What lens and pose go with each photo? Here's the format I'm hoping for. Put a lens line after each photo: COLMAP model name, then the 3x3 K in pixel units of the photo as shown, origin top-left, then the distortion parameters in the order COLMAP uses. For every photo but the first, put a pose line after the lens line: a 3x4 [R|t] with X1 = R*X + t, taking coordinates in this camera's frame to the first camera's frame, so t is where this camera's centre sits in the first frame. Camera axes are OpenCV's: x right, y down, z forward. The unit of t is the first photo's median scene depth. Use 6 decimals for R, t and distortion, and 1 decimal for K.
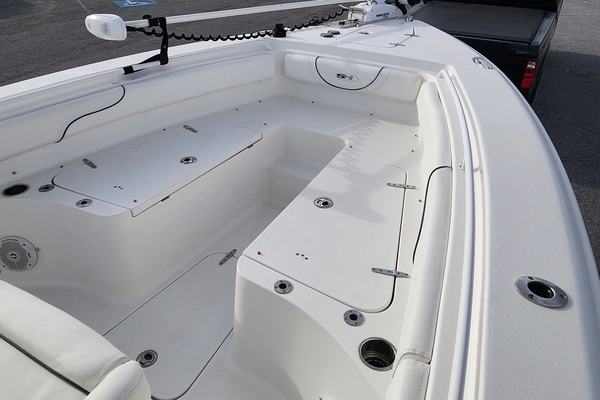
lens RADIAL K [[437.4, 0, 293.6], [0, 437.4, 200.9], [0, 0, 1]] dist [0.001333, -0.001646]
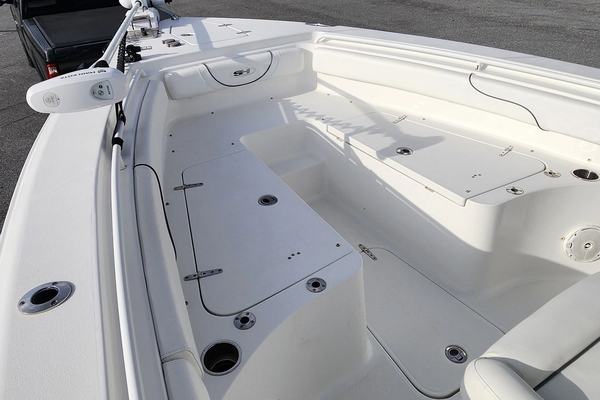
lens RADIAL K [[437.4, 0, 293.6], [0, 437.4, 200.9], [0, 0, 1]] dist [0.001333, -0.001646]
pose [[0.476608, -0.504315, 0.720077, -0.711835], [0.515884, 0.823676, 0.235416, -0.228935], [-0.711834, 0.259275, 0.652739, 0.371278]]
